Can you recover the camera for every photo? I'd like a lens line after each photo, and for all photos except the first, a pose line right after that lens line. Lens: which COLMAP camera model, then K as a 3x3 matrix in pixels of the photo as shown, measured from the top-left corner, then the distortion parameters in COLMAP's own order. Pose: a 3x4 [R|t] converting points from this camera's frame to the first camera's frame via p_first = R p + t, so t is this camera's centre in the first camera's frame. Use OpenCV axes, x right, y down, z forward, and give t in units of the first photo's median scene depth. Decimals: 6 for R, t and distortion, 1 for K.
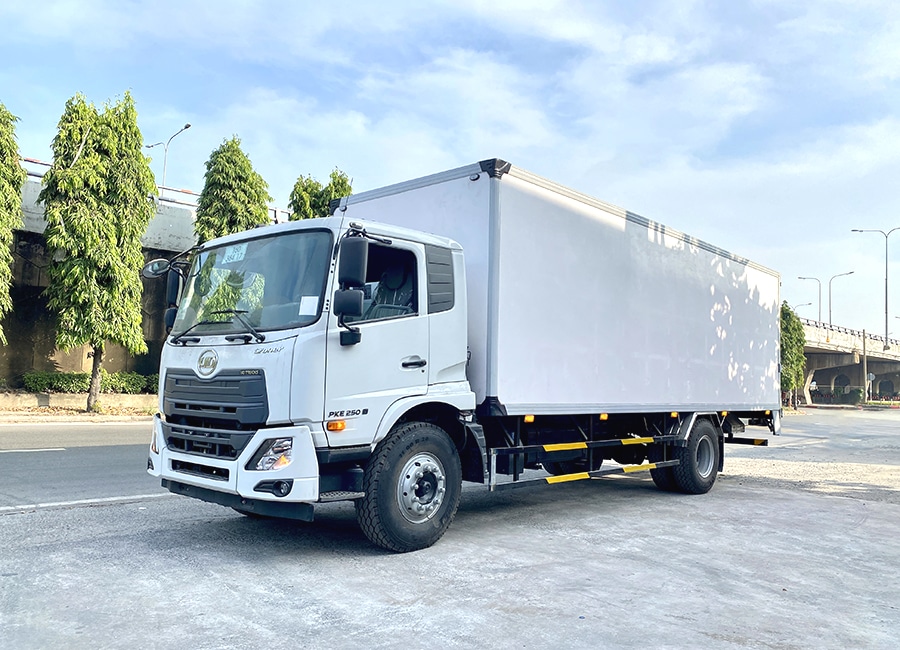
lens RADIAL K [[709.7, 0, 450.4], [0, 709.7, 332.7], [0, 0, 1]] dist [0.051242, -0.074549]
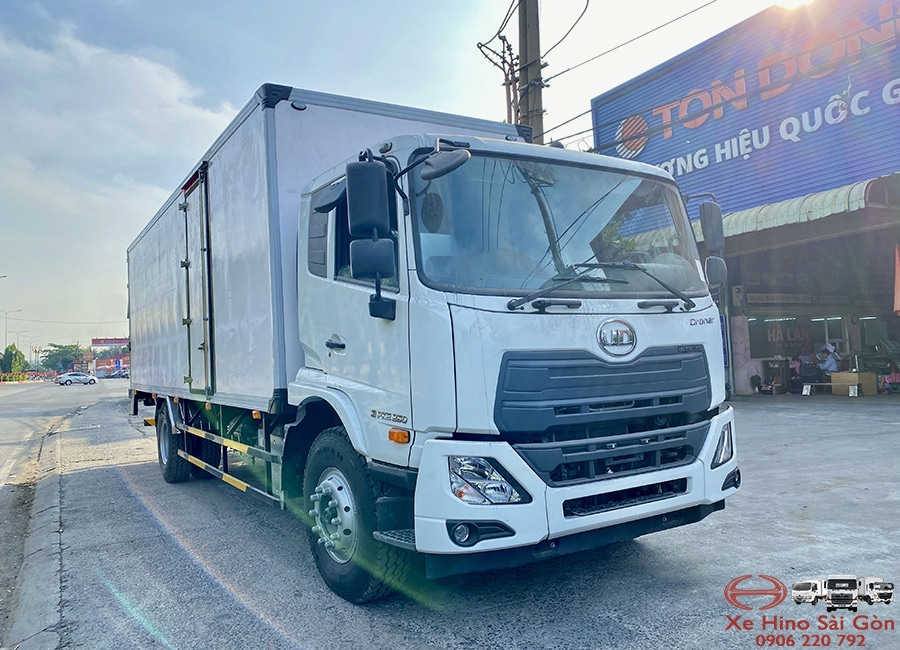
lens RADIAL K [[672.4, 0, 450.0], [0, 672.4, 325.0], [0, 0, 1]] dist [0.004849, 0.002509]
pose [[0.293235, 0.008873, 0.955999, -0.952878], [-0.017846, 0.999834, -0.003806, 0.032684], [-0.955874, -0.015945, 0.293344, 0.918907]]
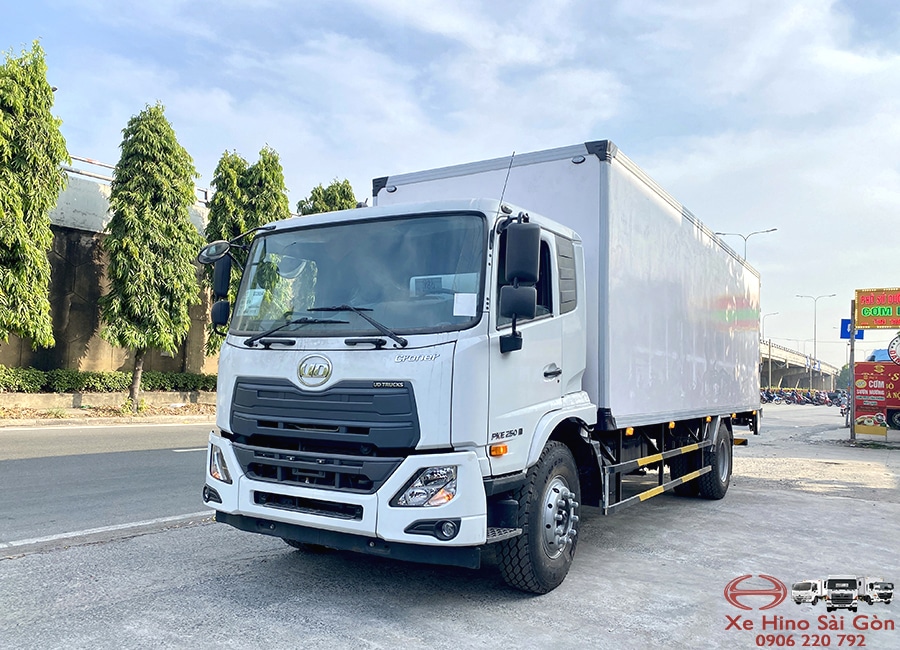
lens RADIAL K [[716.9, 0, 450.0], [0, 716.9, 325.0], [0, 0, 1]] dist [0.010825, 0.005576]
pose [[0.983464, 0.014014, 0.180559, -0.320663], [-0.014402, 0.999896, 0.000838, -0.012483], [-0.180528, -0.003425, 0.983564, 0.166805]]
